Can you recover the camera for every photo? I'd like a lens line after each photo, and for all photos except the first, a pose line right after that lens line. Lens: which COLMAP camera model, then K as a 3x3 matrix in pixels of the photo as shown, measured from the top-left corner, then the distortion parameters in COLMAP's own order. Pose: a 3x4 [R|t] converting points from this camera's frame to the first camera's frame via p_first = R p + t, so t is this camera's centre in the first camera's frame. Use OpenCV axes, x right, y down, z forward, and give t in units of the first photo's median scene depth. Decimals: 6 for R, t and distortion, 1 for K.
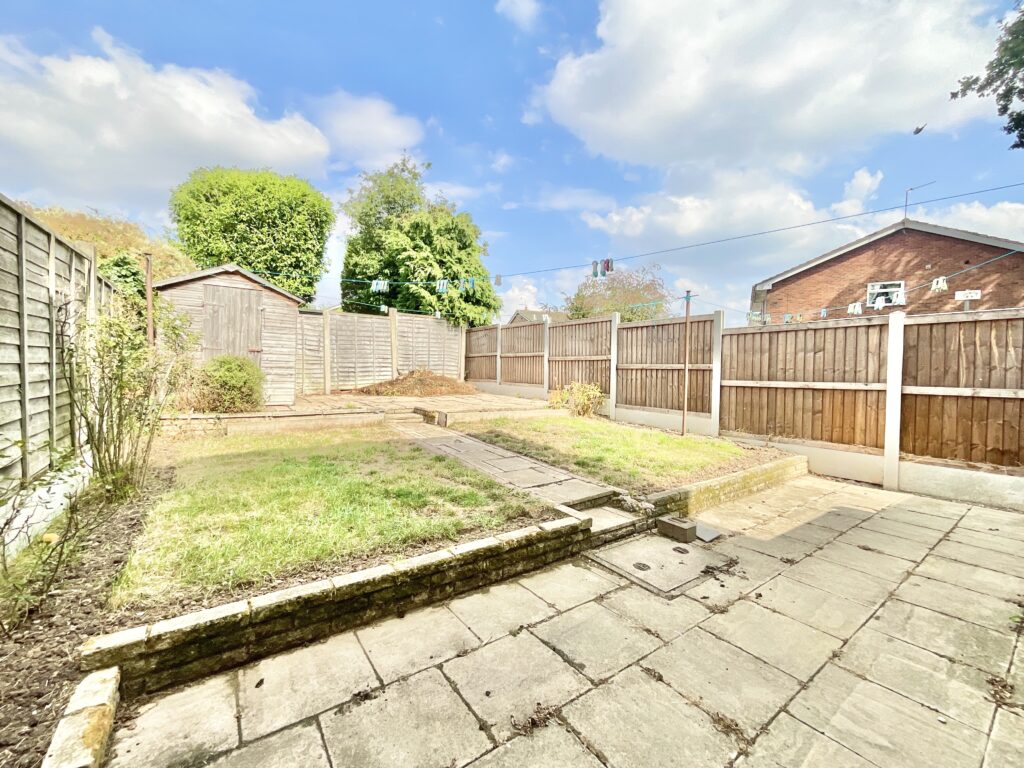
lens RADIAL K [[416.7, 0, 515.0], [0, 416.7, 382.3], [0, 0, 1]] dist [-0.001279, -0.000426]
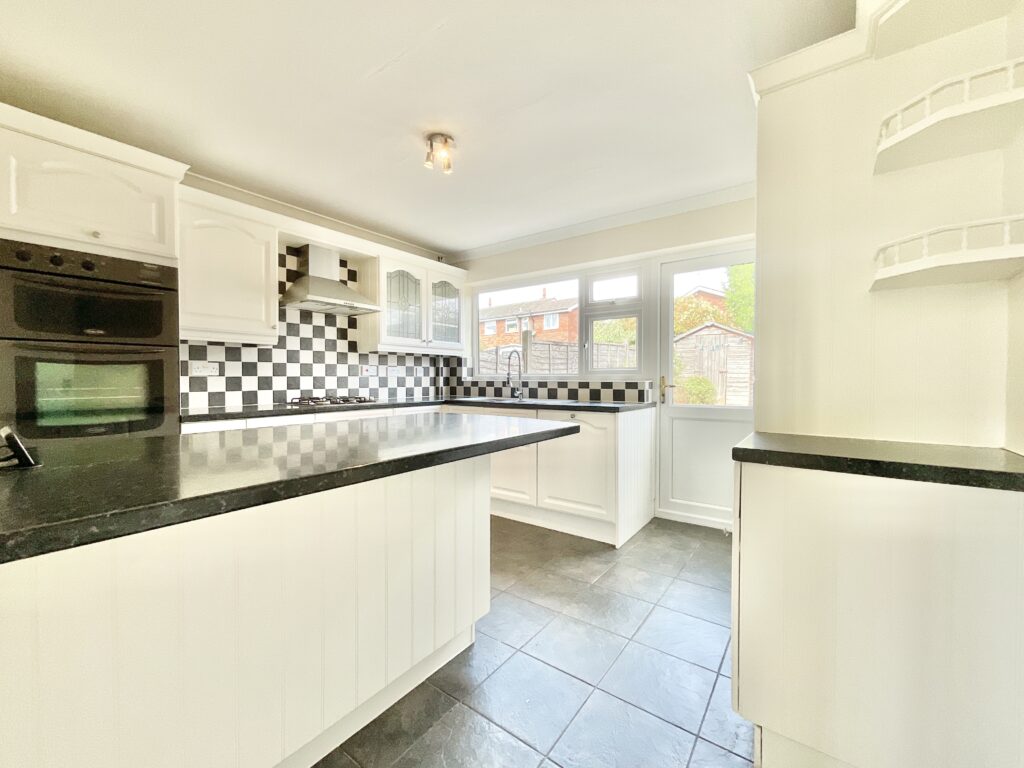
lens RADIAL K [[416.7, 0, 516.4], [0, 416.7, 379.6], [0, 0, 1]] dist [-0.001279, -0.000426]
pose [[0.314906, -0.009429, -0.949076, 0.443085], [-0.016346, 0.999748, -0.015356, -0.005030], [0.948982, 0.020349, 0.314672, -0.178368]]
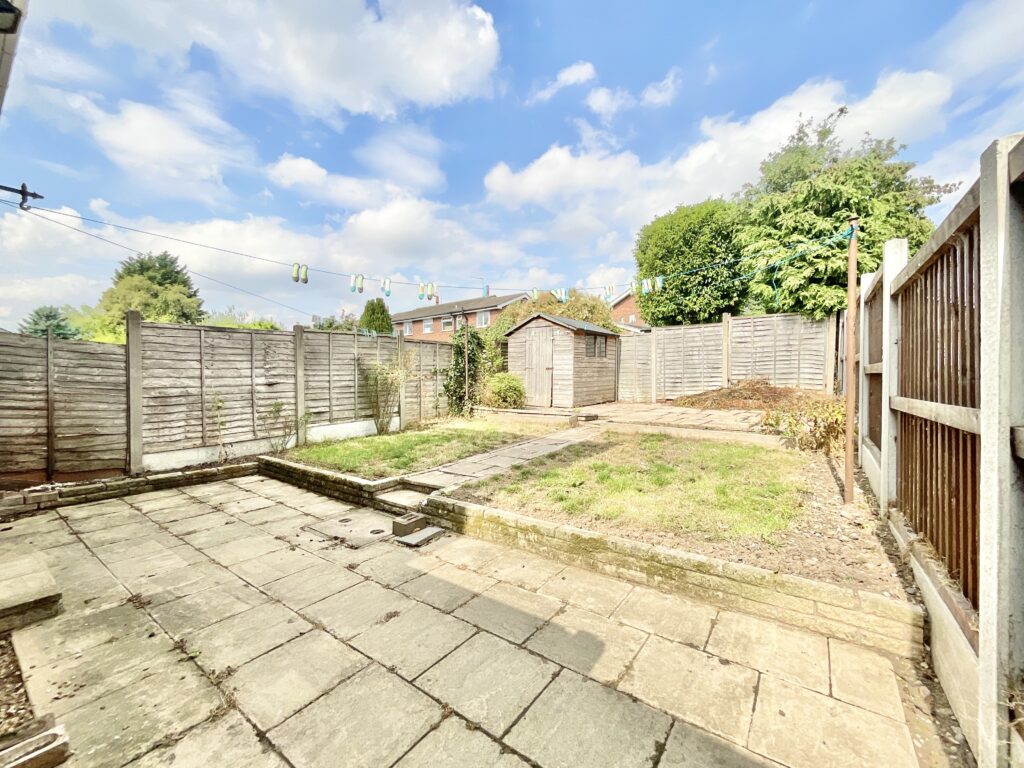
lens RADIAL K [[416.7, 0, 508.0], [0, 416.7, 381.1], [0, 0, 1]] dist [-0.001279, -0.000426]
pose [[0.315348, -0.008284, -0.948940, 0.478409], [-0.018983, 0.999707, -0.015036, -0.004647], [0.948786, 0.022756, 0.315098, 0.281277]]
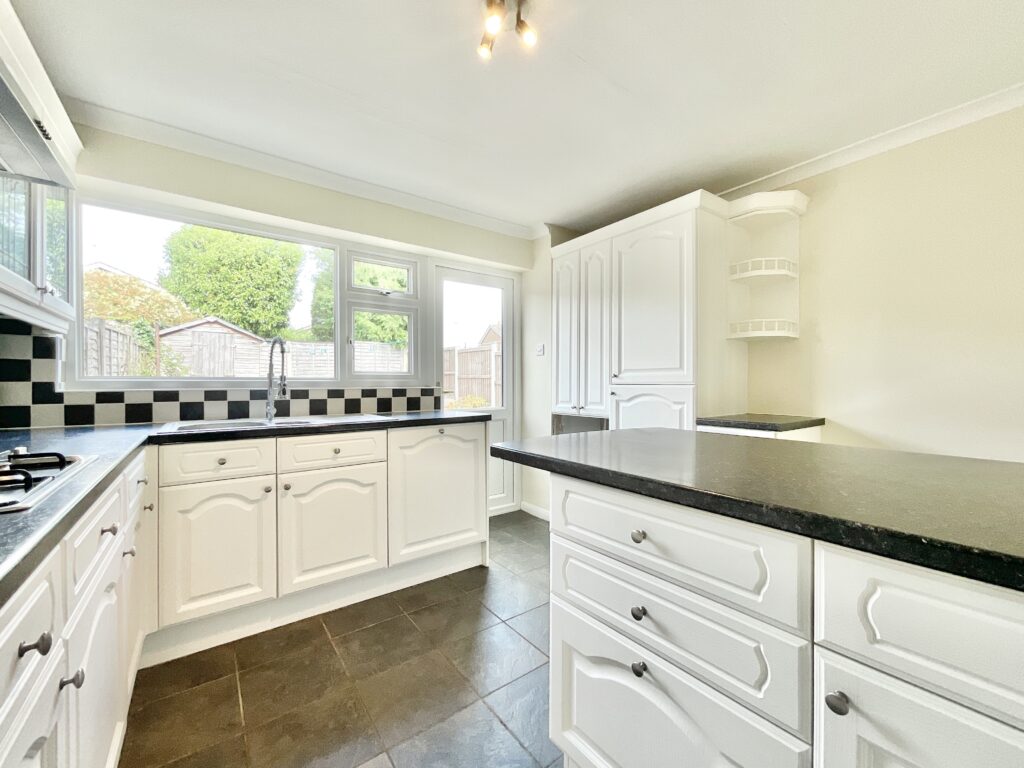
lens RADIAL K [[416.7, 0, 513.8], [0, 416.7, 379.6], [0, 0, 1]] dist [-0.001279, -0.000426]
pose [[0.999726, -0.015593, 0.017474, 0.213489], [0.016093, 0.999454, -0.028841, -0.006332], [-0.017015, 0.029114, 0.999431, -0.287362]]
